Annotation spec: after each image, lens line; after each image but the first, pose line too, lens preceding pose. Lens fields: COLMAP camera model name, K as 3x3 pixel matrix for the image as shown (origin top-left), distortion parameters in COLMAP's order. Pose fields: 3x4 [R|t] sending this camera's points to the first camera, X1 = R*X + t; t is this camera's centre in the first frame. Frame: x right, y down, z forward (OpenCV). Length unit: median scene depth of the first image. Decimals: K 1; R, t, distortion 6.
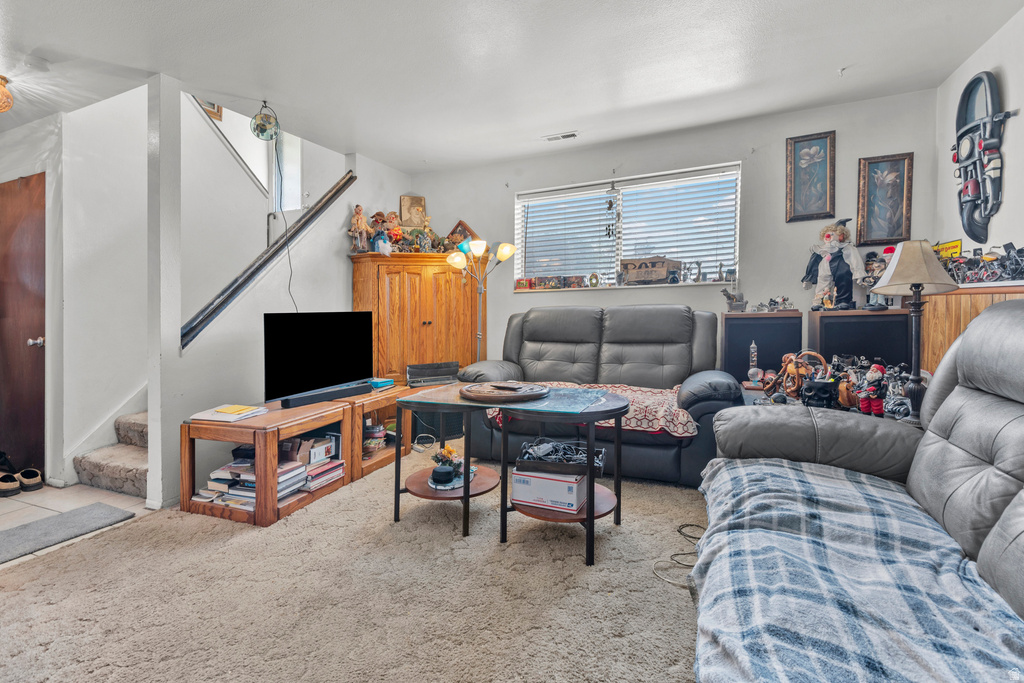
lens RADIAL K [[470.6, 0, 510.9], [0, 470.6, 313.7], [0, 0, 1]] dist [-0.000564, -0.000114]
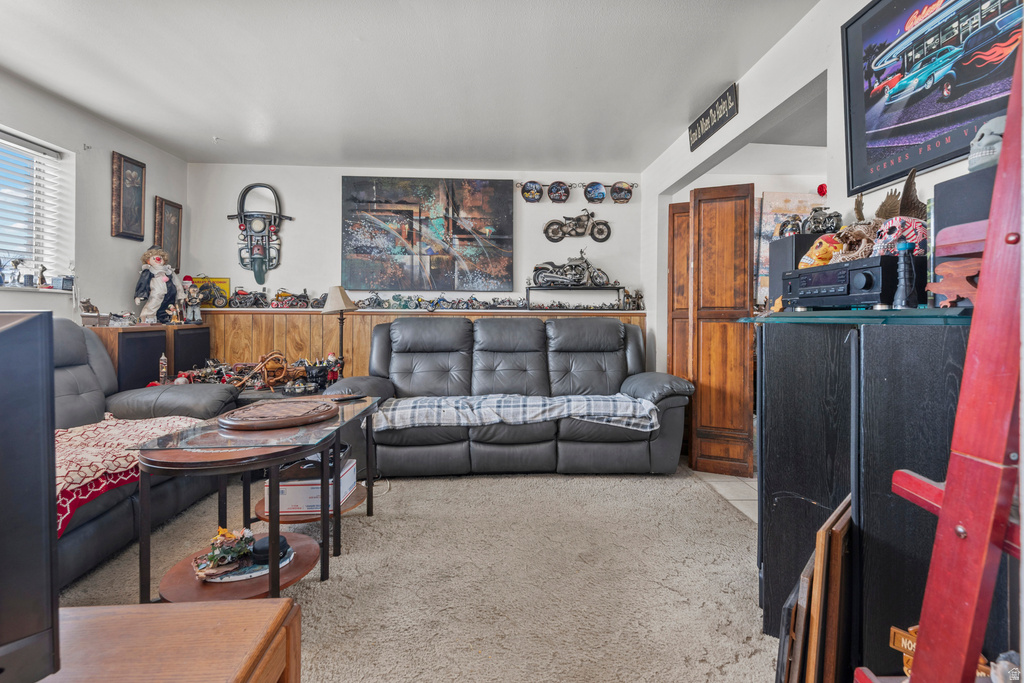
lens RADIAL K [[470.6, 0, 510.9], [0, 470.6, 313.7], [0, 0, 1]] dist [-0.000564, -0.000114]
pose [[-0.437614, 0.029029, 0.898694, -0.802383], [0.023625, 0.999505, -0.020781, 0.010998], [-0.898852, 0.012138, -0.438083, 0.834462]]
